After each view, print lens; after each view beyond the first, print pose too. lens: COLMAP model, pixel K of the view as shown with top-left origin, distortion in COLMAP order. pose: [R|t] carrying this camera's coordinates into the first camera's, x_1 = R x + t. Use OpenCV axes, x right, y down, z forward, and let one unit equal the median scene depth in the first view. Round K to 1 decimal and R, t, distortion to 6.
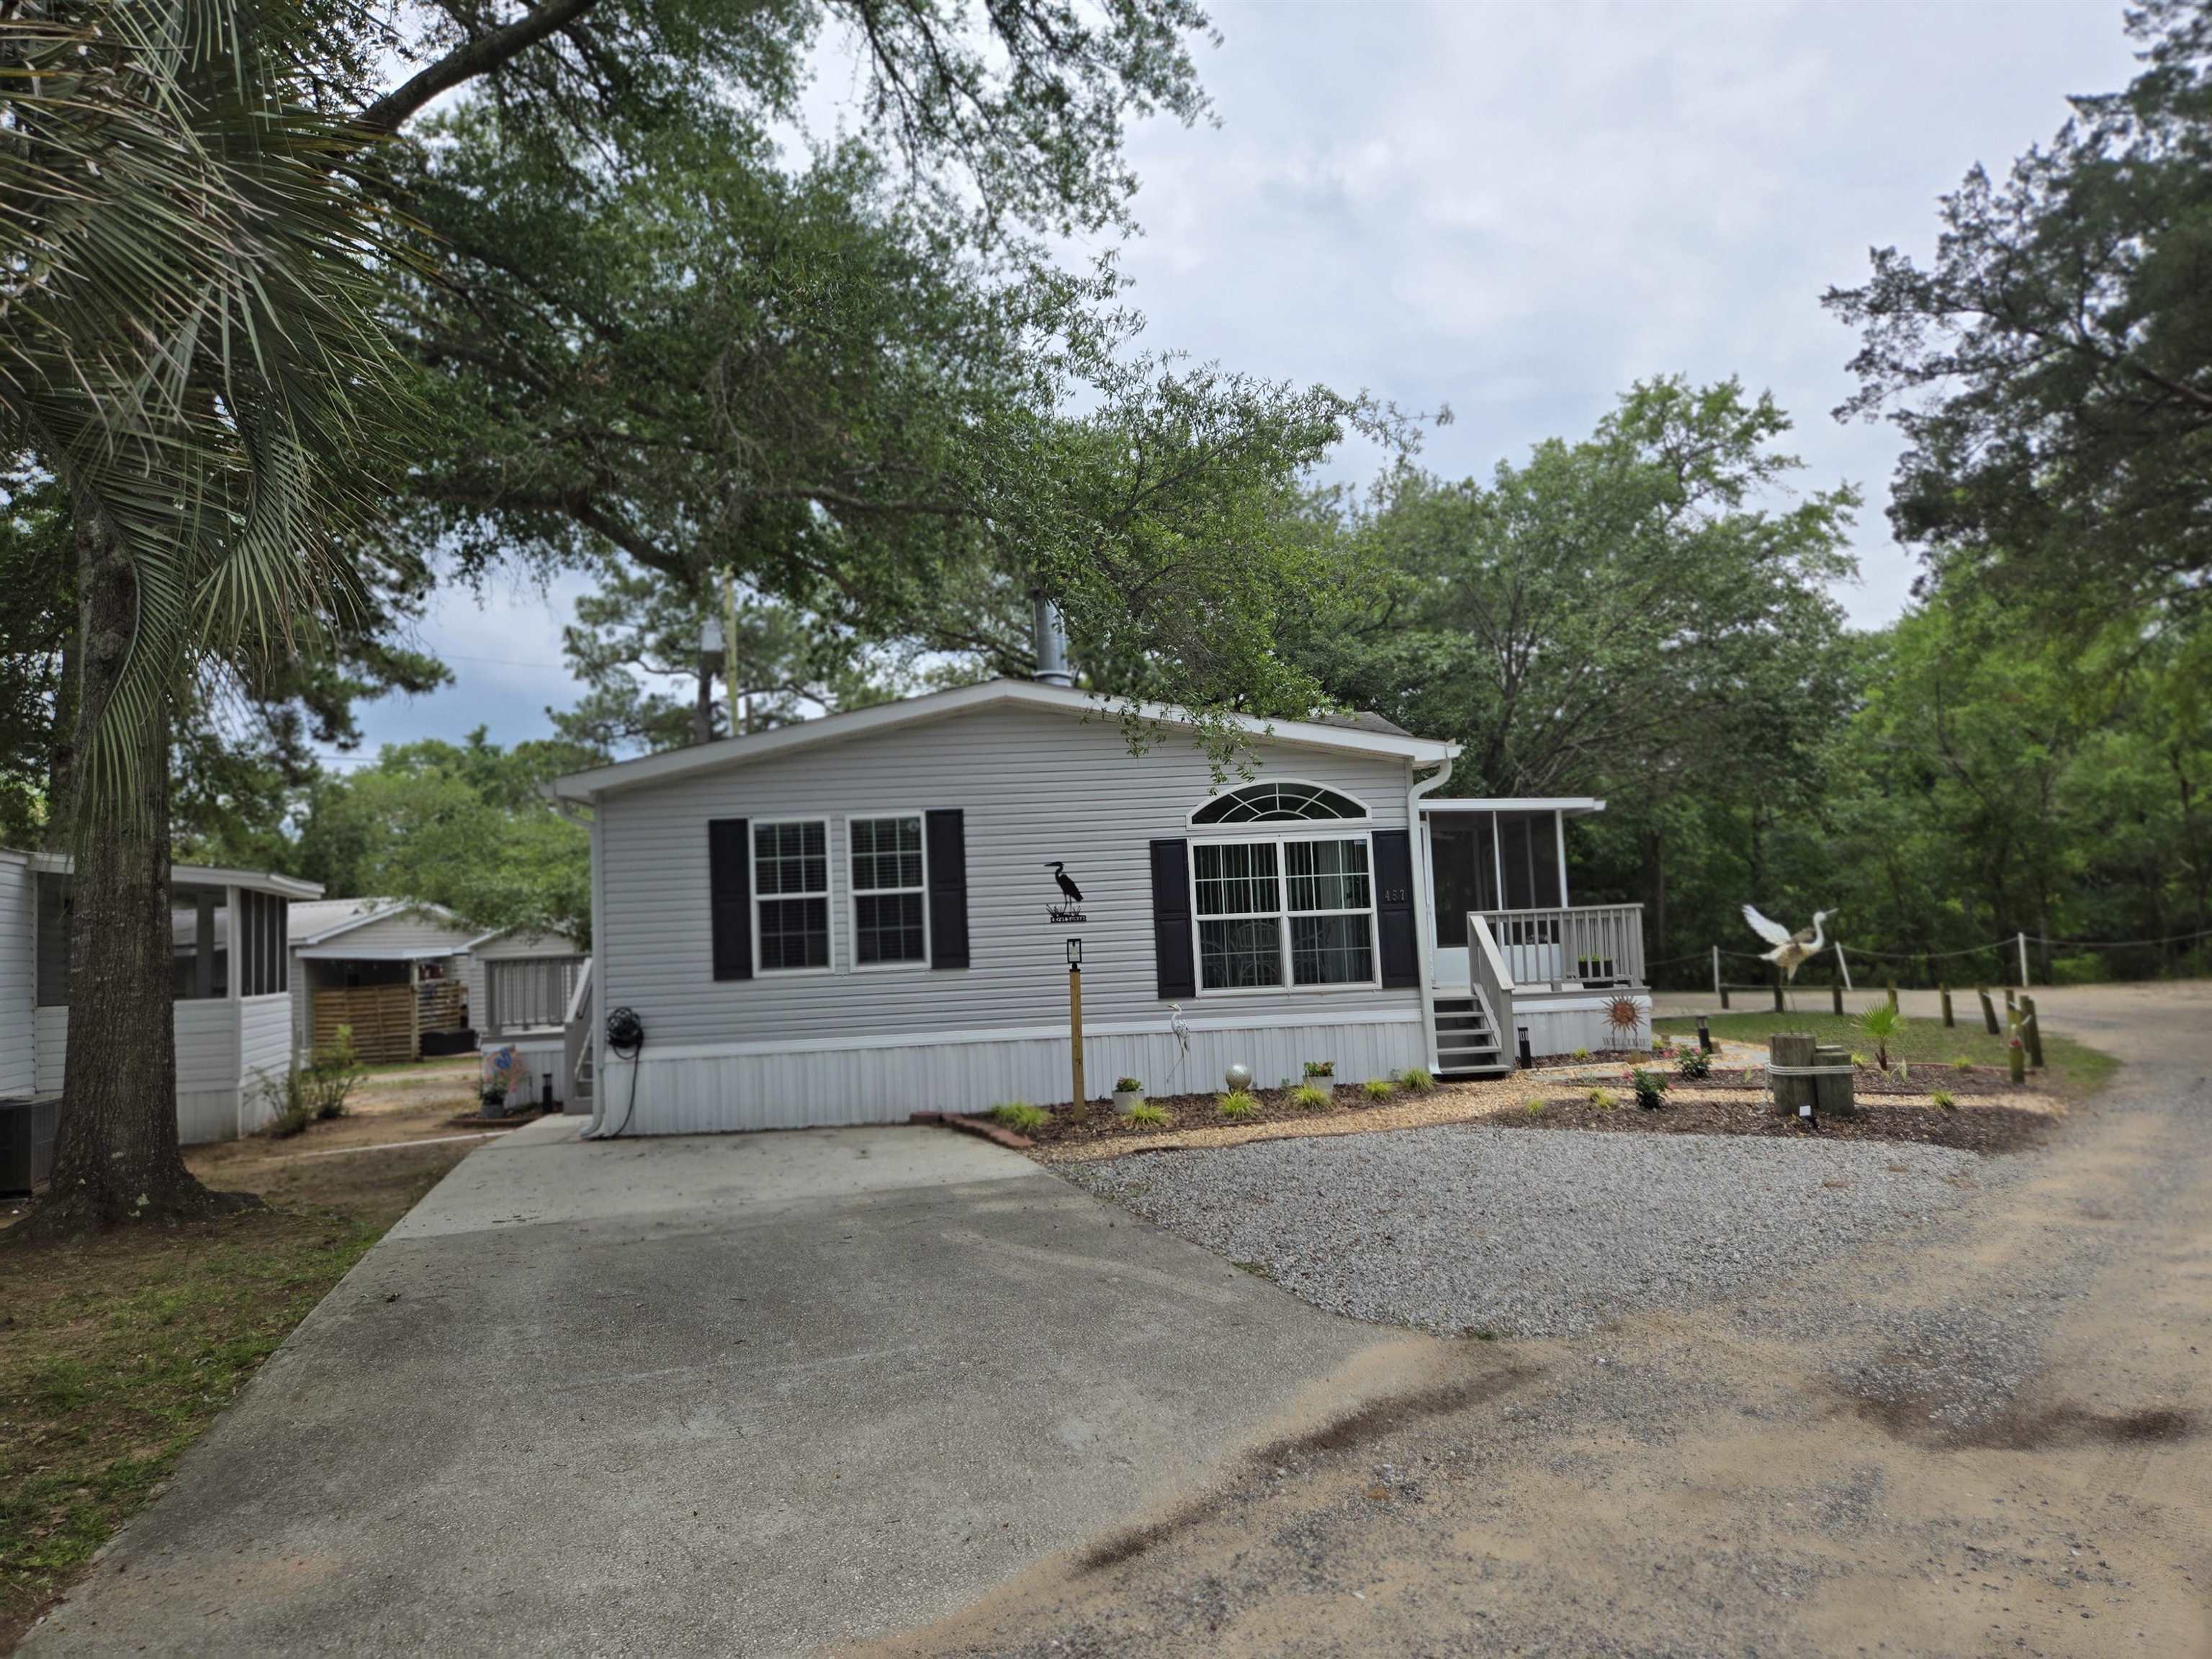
lens RADIAL K [[1472.4, 0, 1121.8], [0, 1472.4, 832.8], [0, 0, 1]] dist [0.083134, -0.074000]
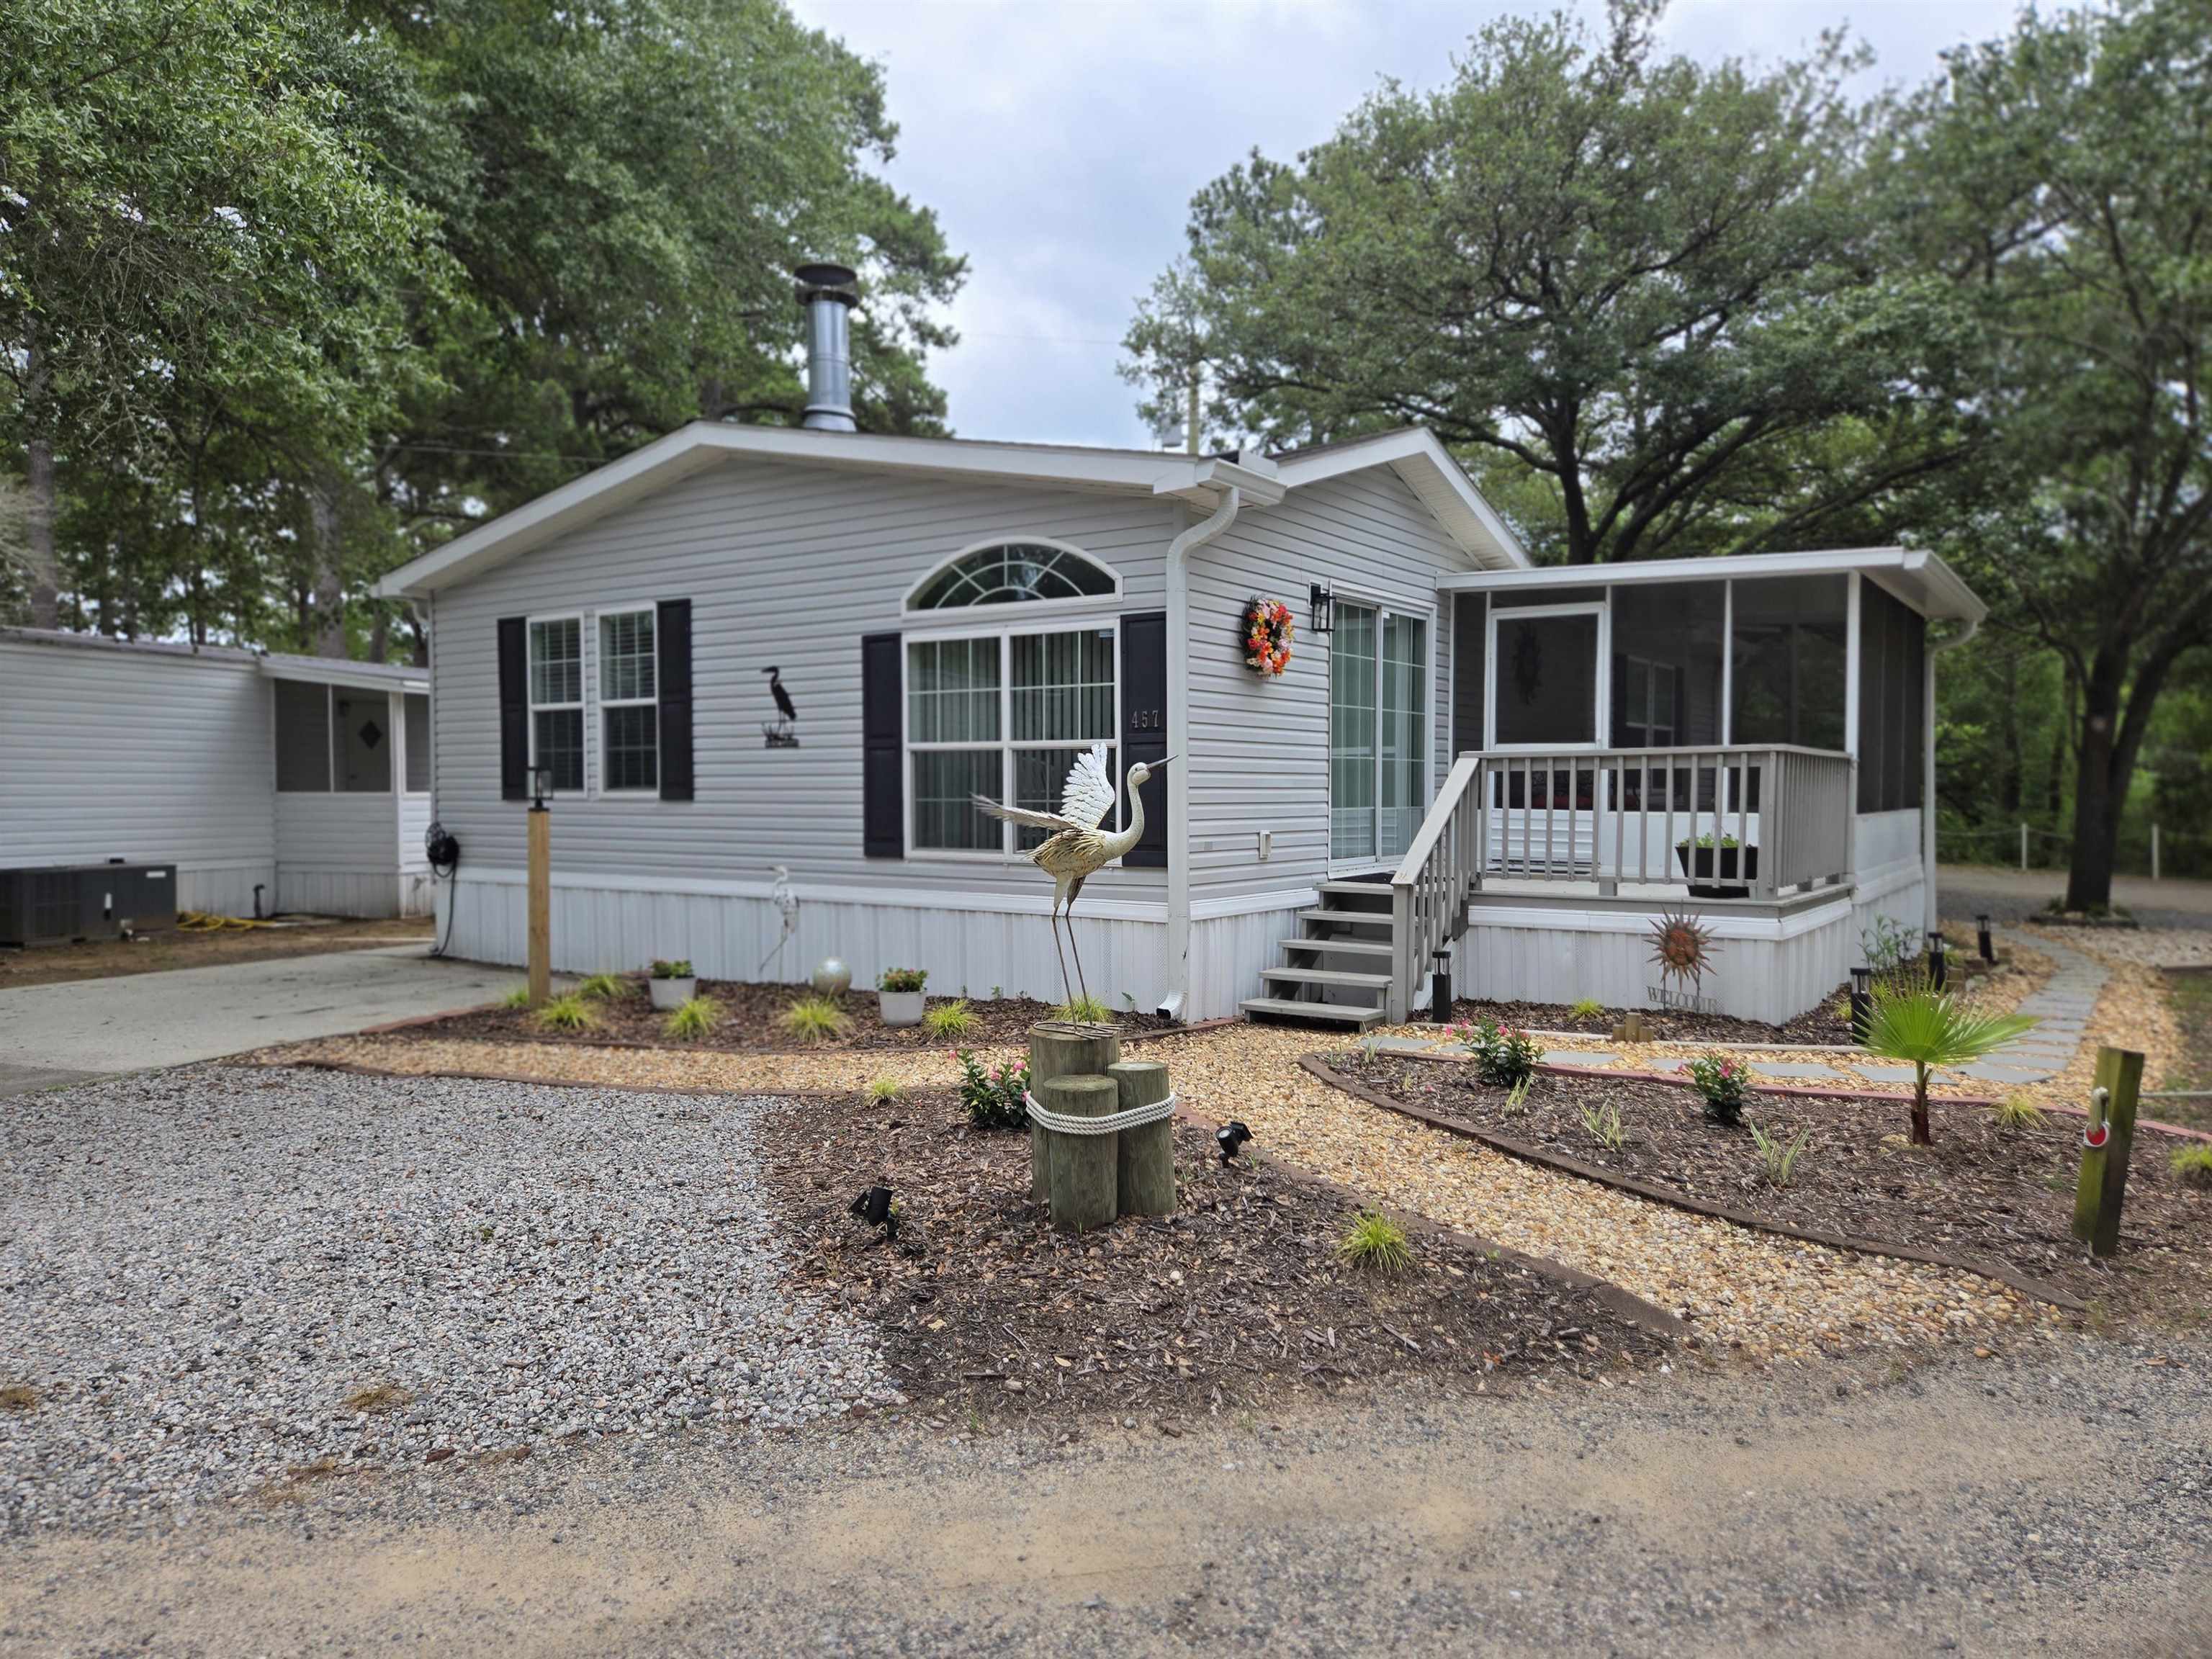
lens RADIAL K [[1472.4, 0, 1121.8], [0, 1472.4, 832.8], [0, 0, 1]] dist [0.083134, -0.074000]
pose [[0.793412, 0.062447, -0.605473, 0.559783], [0.005192, 0.993993, 0.109322, 0.022442], [0.608662, -0.089881, 0.788322, 0.507017]]
